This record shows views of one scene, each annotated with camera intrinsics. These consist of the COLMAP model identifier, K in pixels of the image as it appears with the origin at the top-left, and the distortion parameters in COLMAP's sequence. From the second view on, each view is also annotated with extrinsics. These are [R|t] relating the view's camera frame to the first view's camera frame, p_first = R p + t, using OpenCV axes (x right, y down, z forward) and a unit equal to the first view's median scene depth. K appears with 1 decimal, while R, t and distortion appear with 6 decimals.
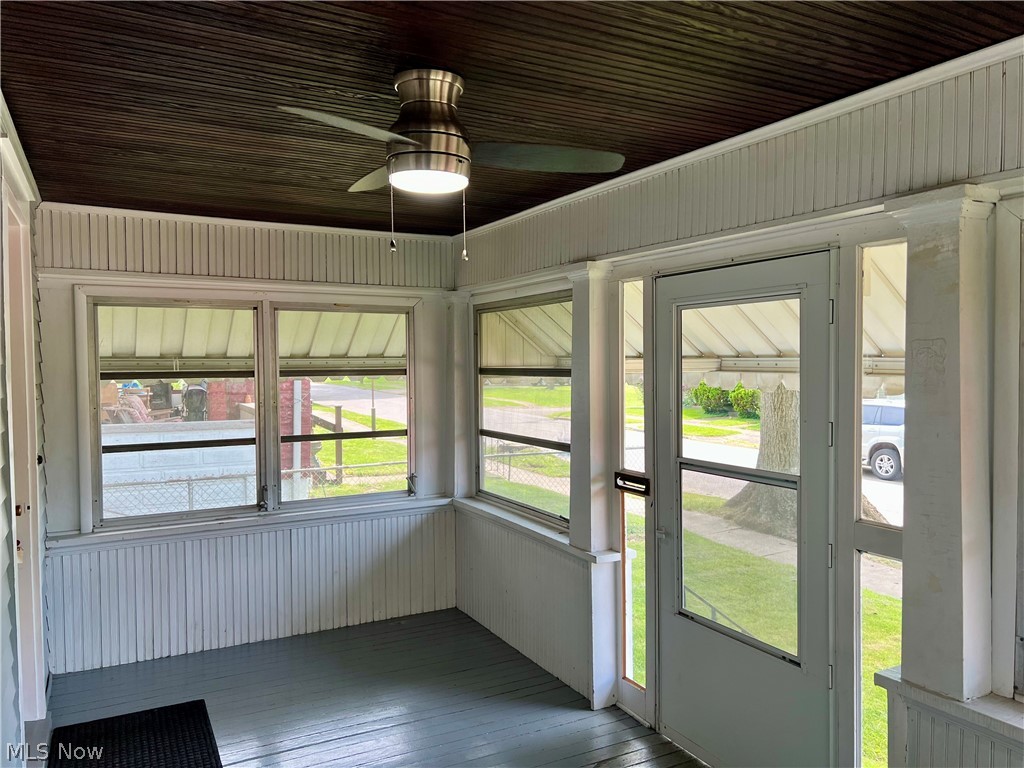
lens RADIAL K [[769.2, 0, 516.4], [0, 769.2, 382.6], [0, 0, 1]] dist [0.044058, -0.020207]
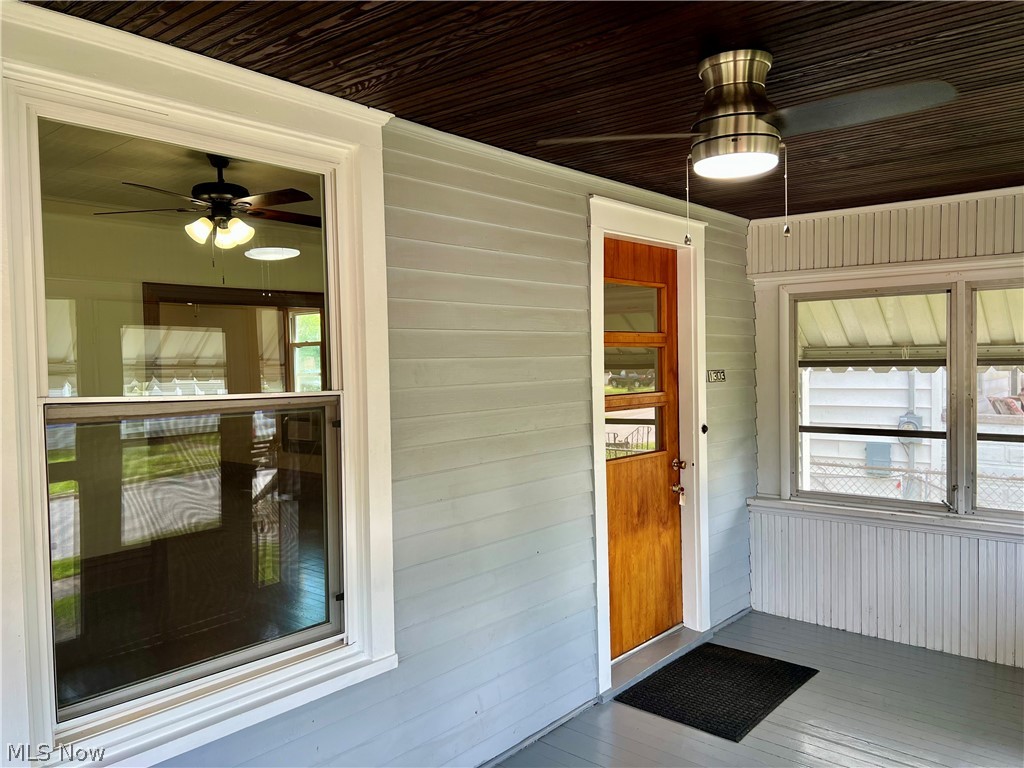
lens RADIAL K [[769.2, 0, 518.0], [0, 769.2, 387.0], [0, 0, 1]] dist [0.044058, -0.020207]
pose [[0.388043, 0.035593, -0.920954, 0.326418], [-0.014757, 0.999366, 0.032405, -0.004984], [0.921523, 0.001016, 0.388322, 0.174546]]
